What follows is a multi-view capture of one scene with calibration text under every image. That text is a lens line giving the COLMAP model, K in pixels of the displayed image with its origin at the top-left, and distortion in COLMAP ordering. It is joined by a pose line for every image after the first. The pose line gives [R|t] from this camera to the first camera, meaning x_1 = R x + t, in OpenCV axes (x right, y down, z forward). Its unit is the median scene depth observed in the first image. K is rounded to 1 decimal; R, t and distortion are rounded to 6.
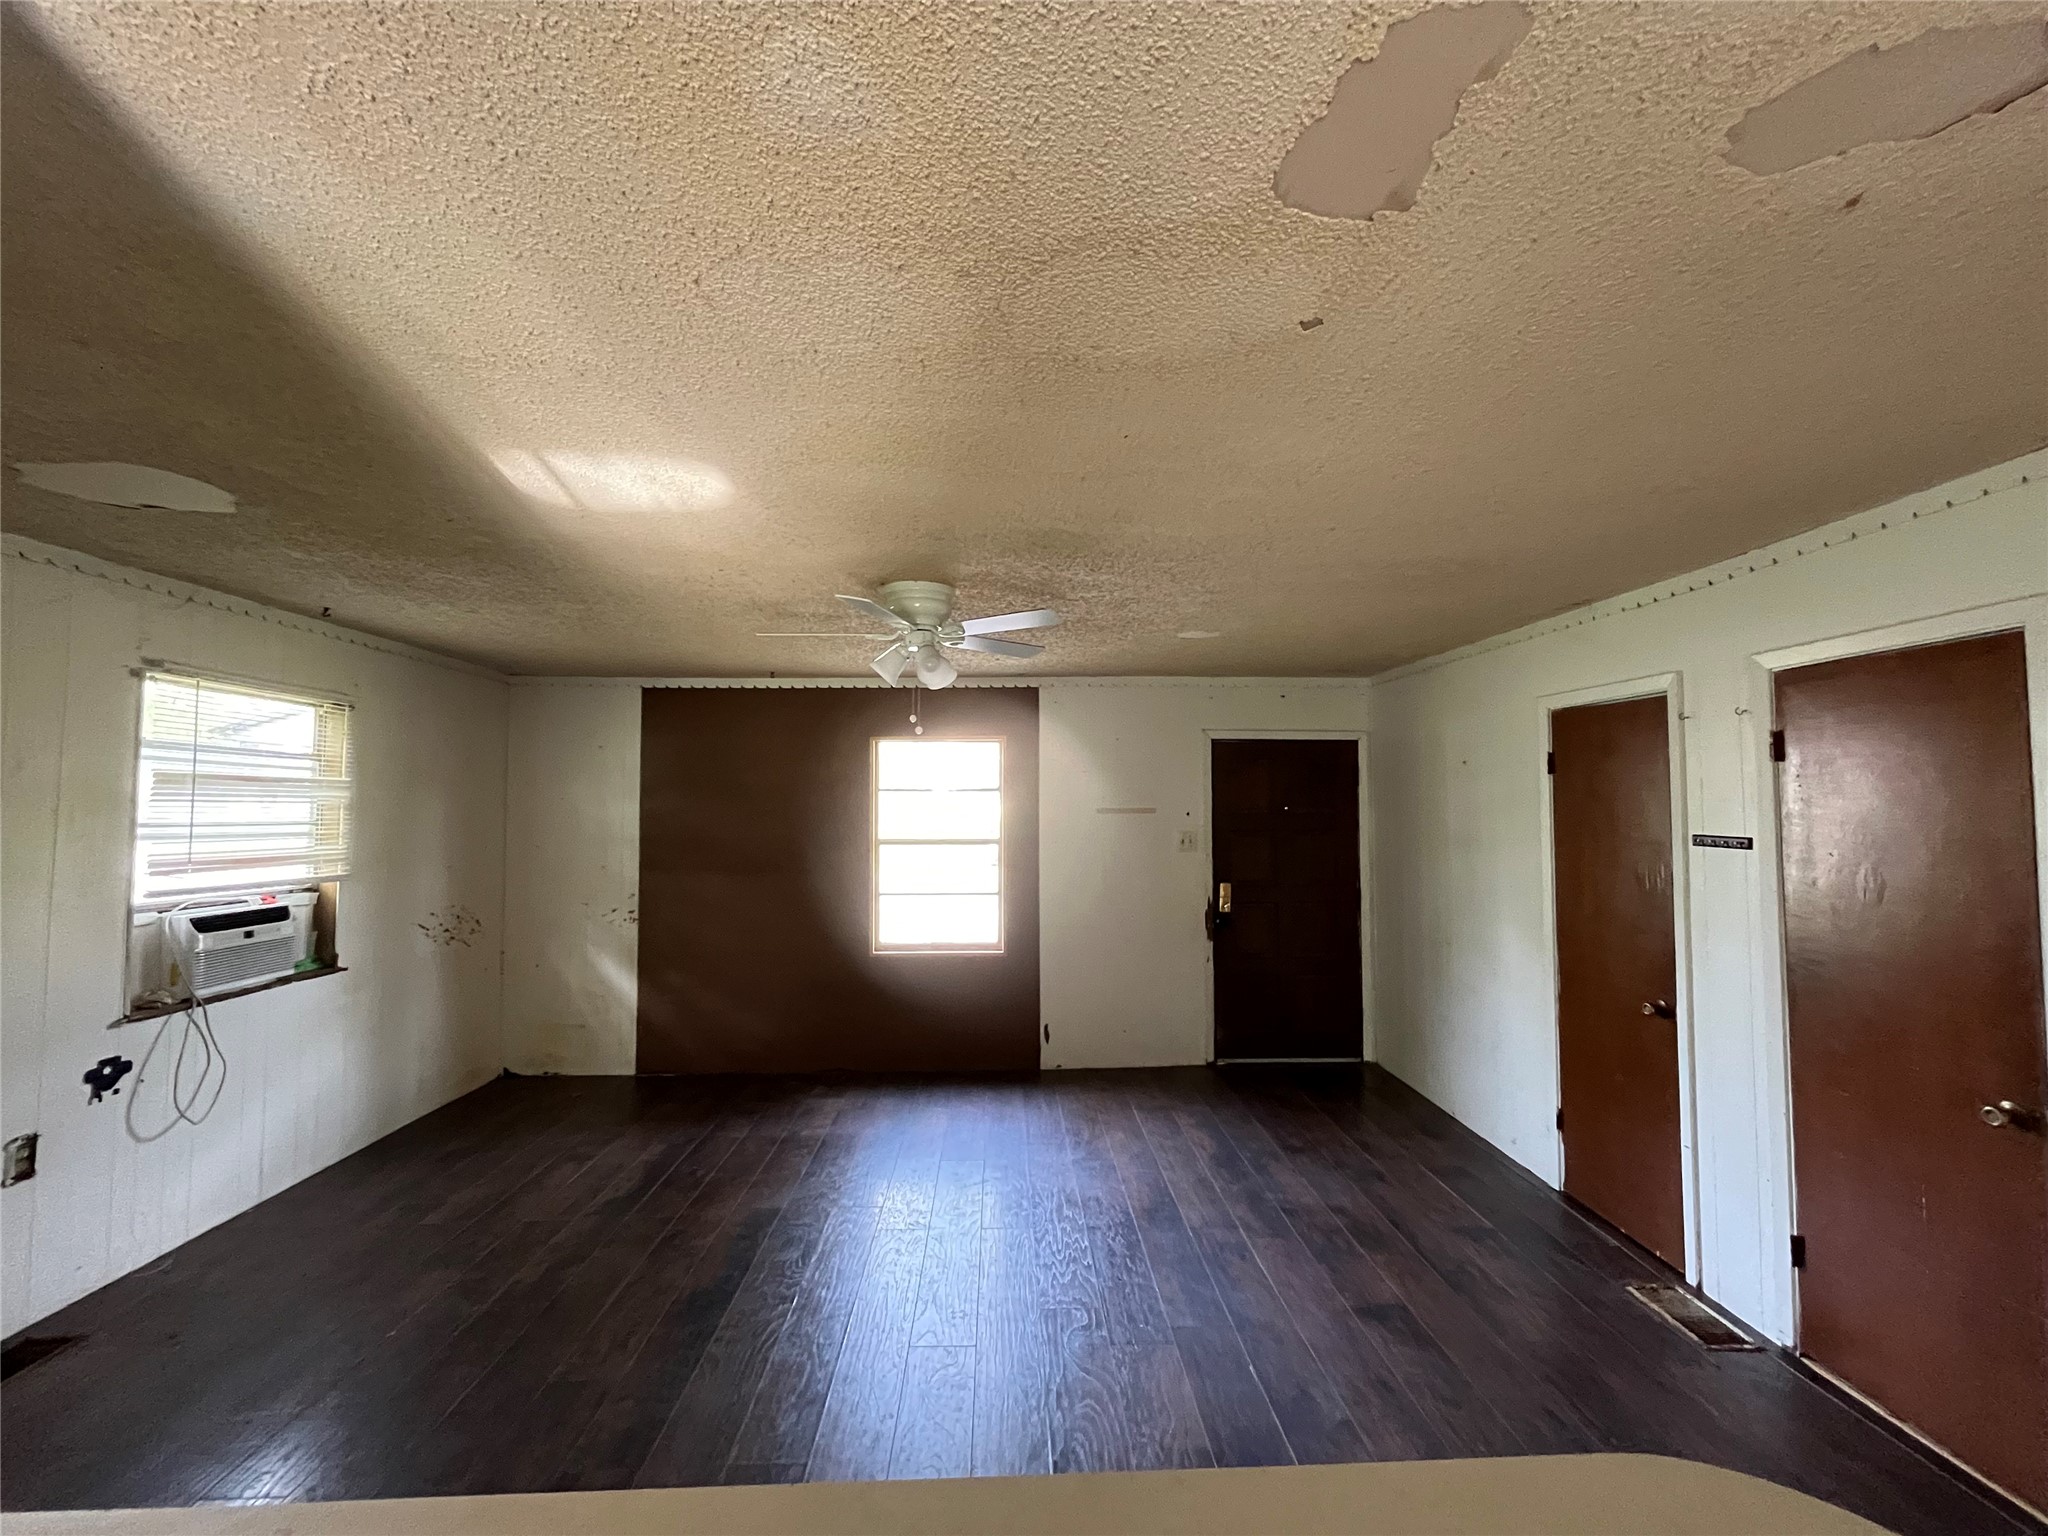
lens RADIAL K [[828.7, 0, 1023.6], [0, 828.7, 768.1], [0, 0, 1]] dist [-0.002320, -0.000784]
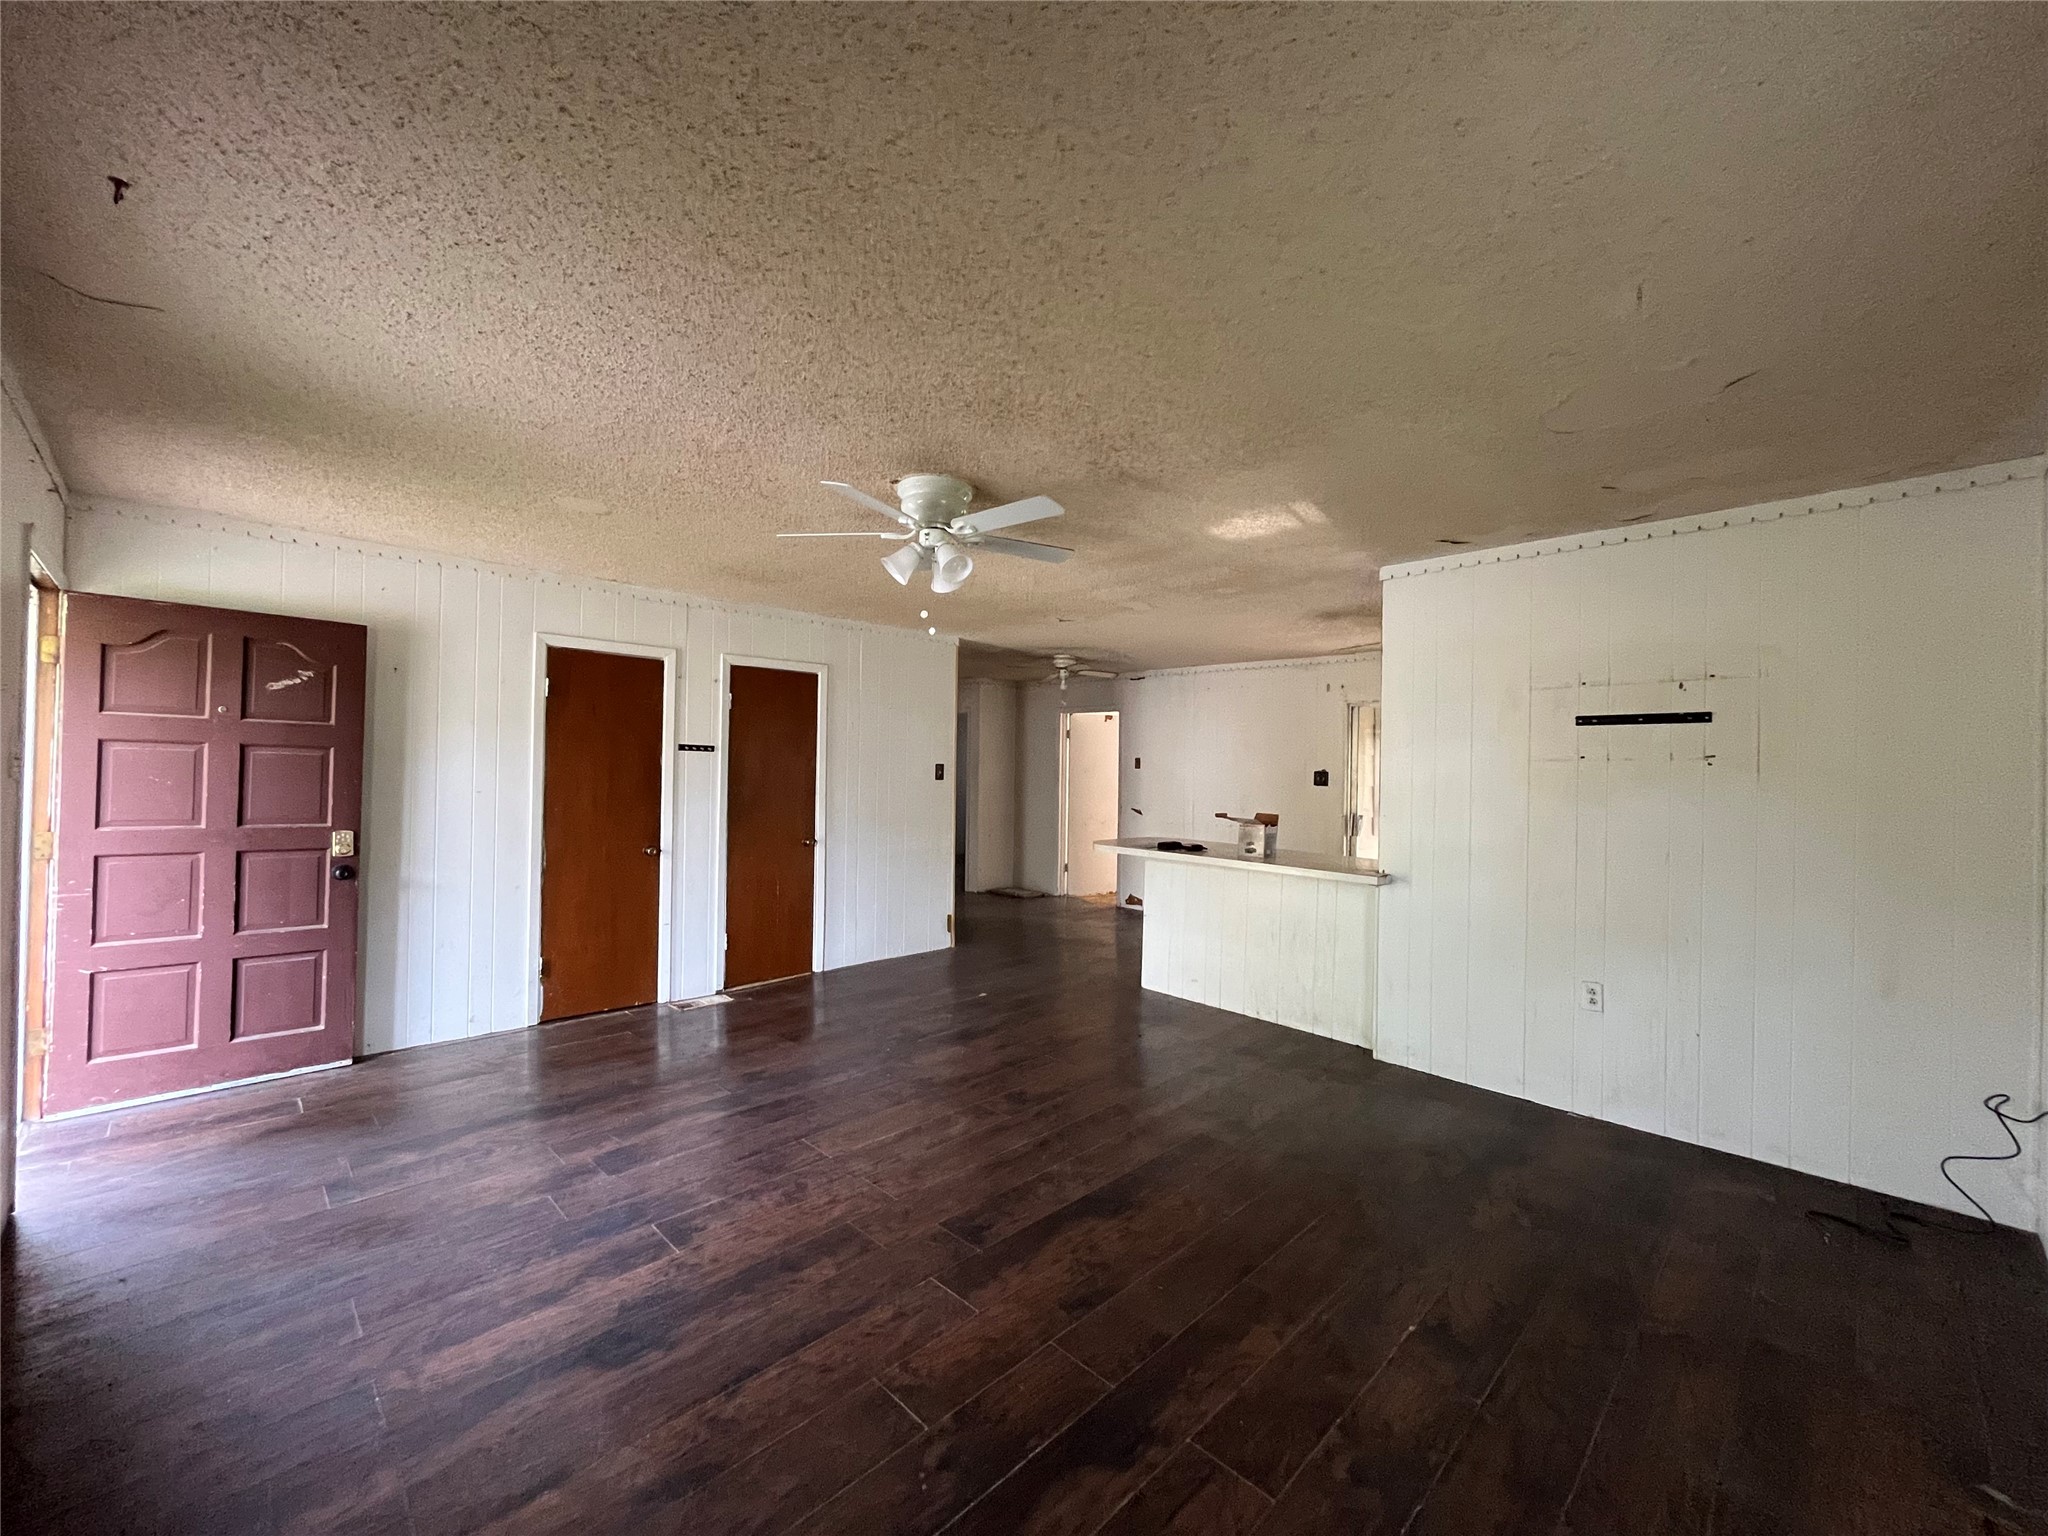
lens RADIAL K [[828.7, 0, 1017.4], [0, 828.7, 763.9], [0, 0, 1]] dist [-0.002320, -0.000784]
pose [[-0.678740, -0.006944, 0.734346, -0.781373], [-0.050071, 0.998066, -0.036842, 0.121796], [-0.732670, -0.061776, -0.677775, 1.341249]]
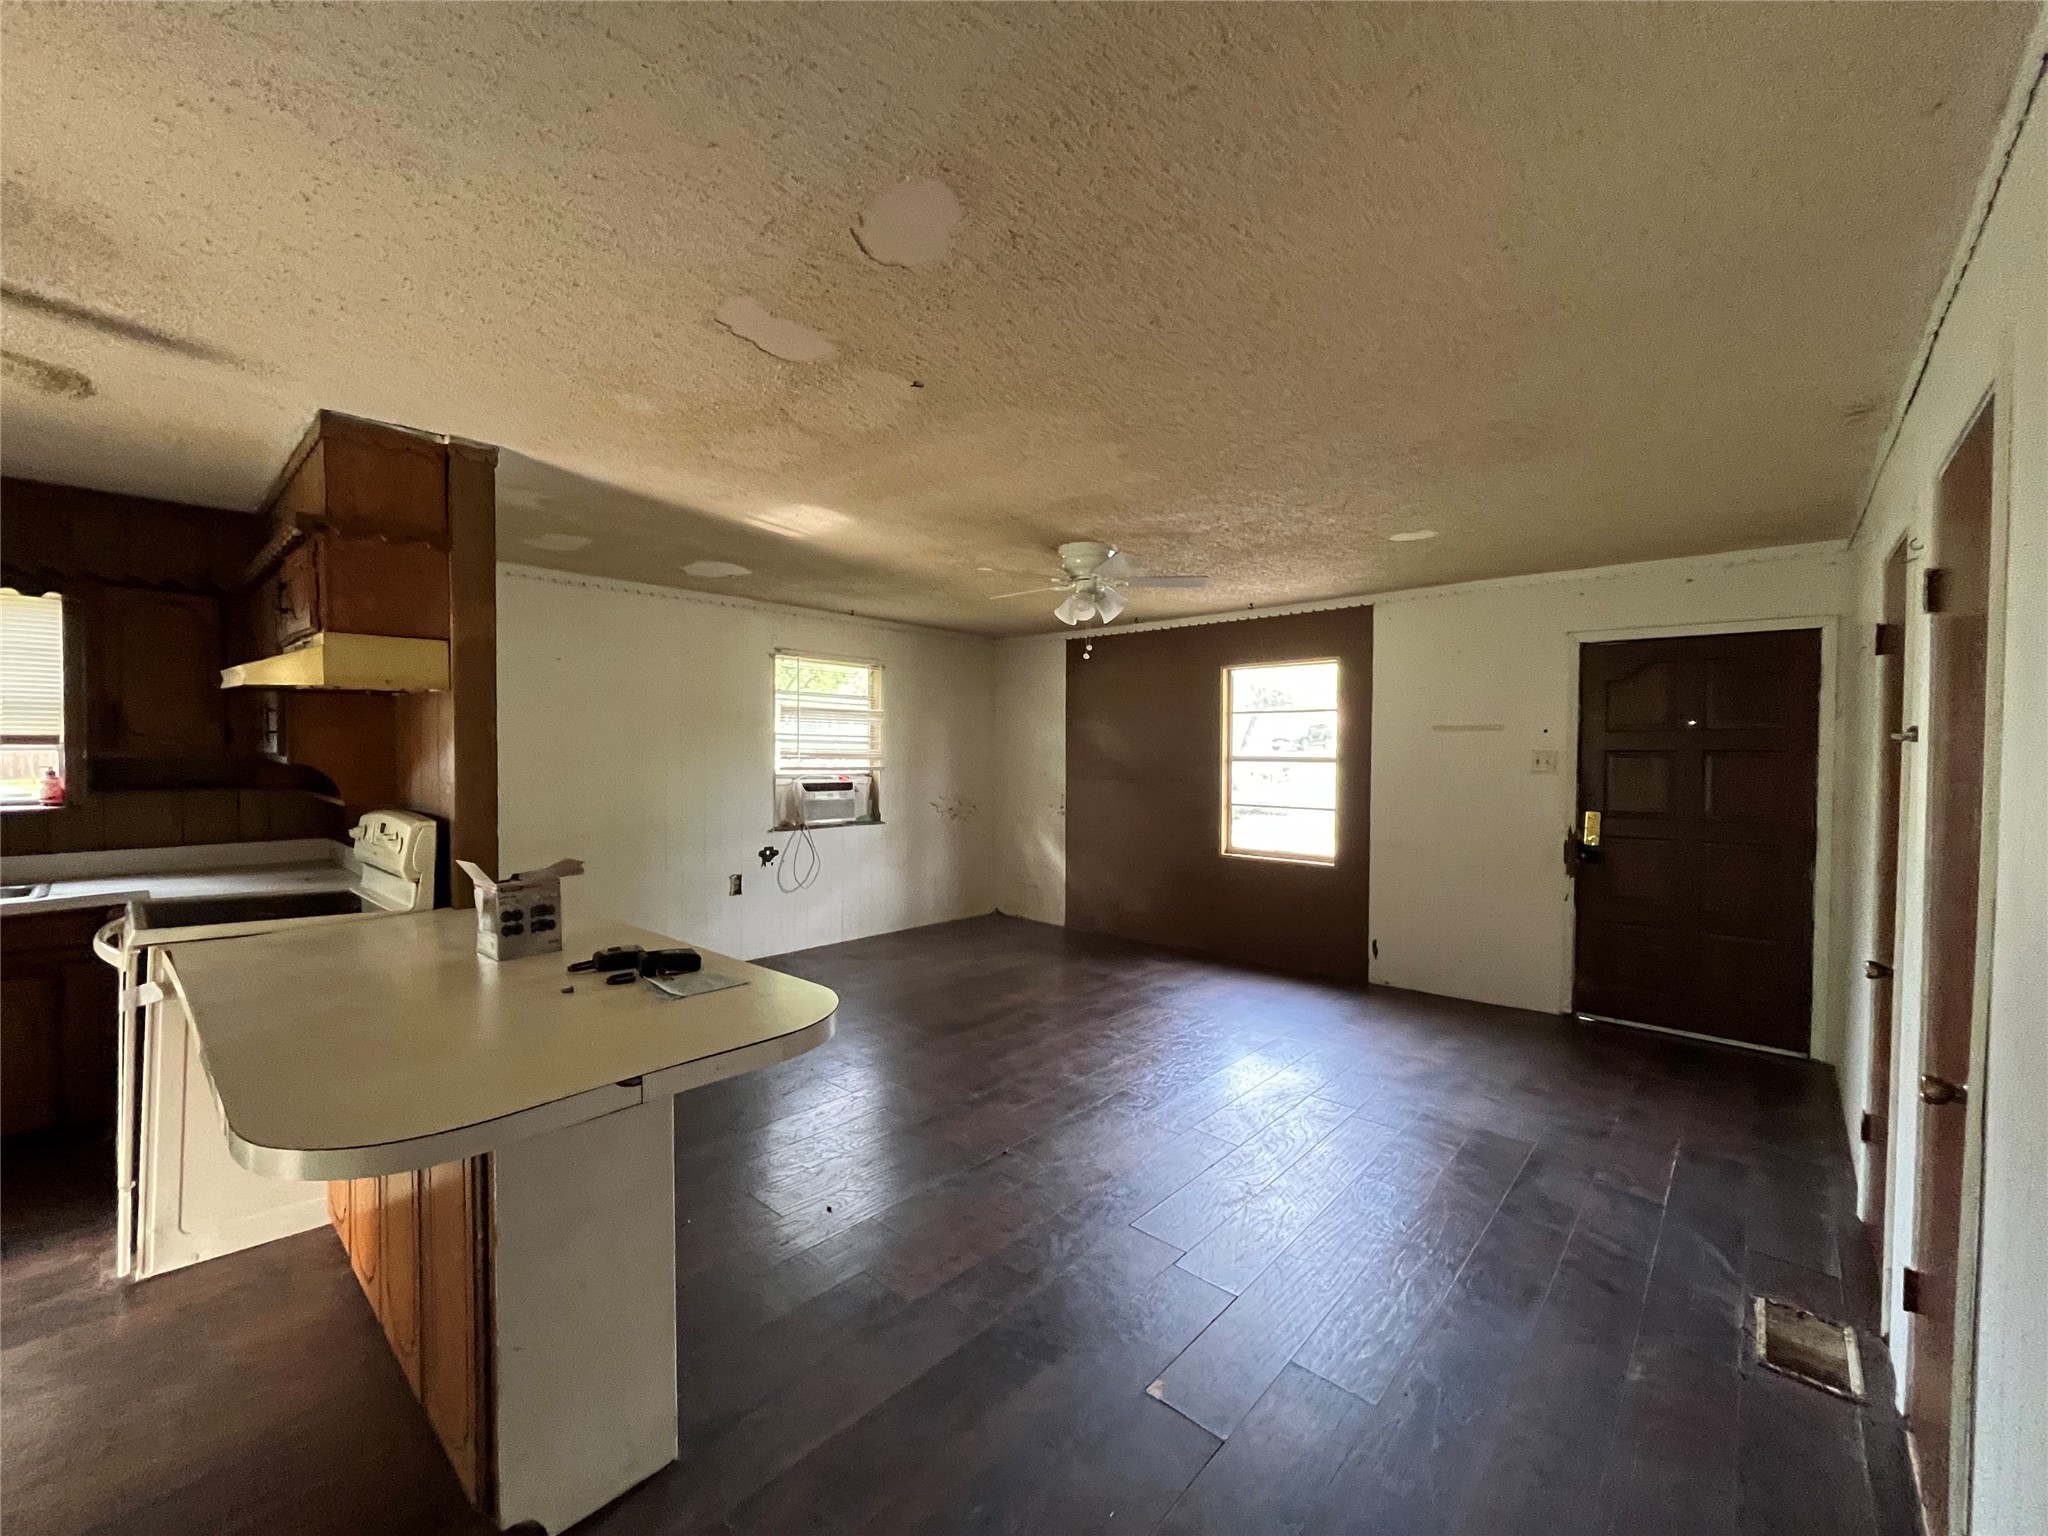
lens RADIAL K [[828.7, 0, 1022.4], [0, 828.7, 770.0], [0, 0, 1]] dist [-0.002320, -0.000784]
pose [[0.722072, 0.022217, -0.691462, 0.603673], [0.025450, 0.997955, 0.058642, 0.046349], [0.691350, -0.059942, 0.720029, -0.023608]]
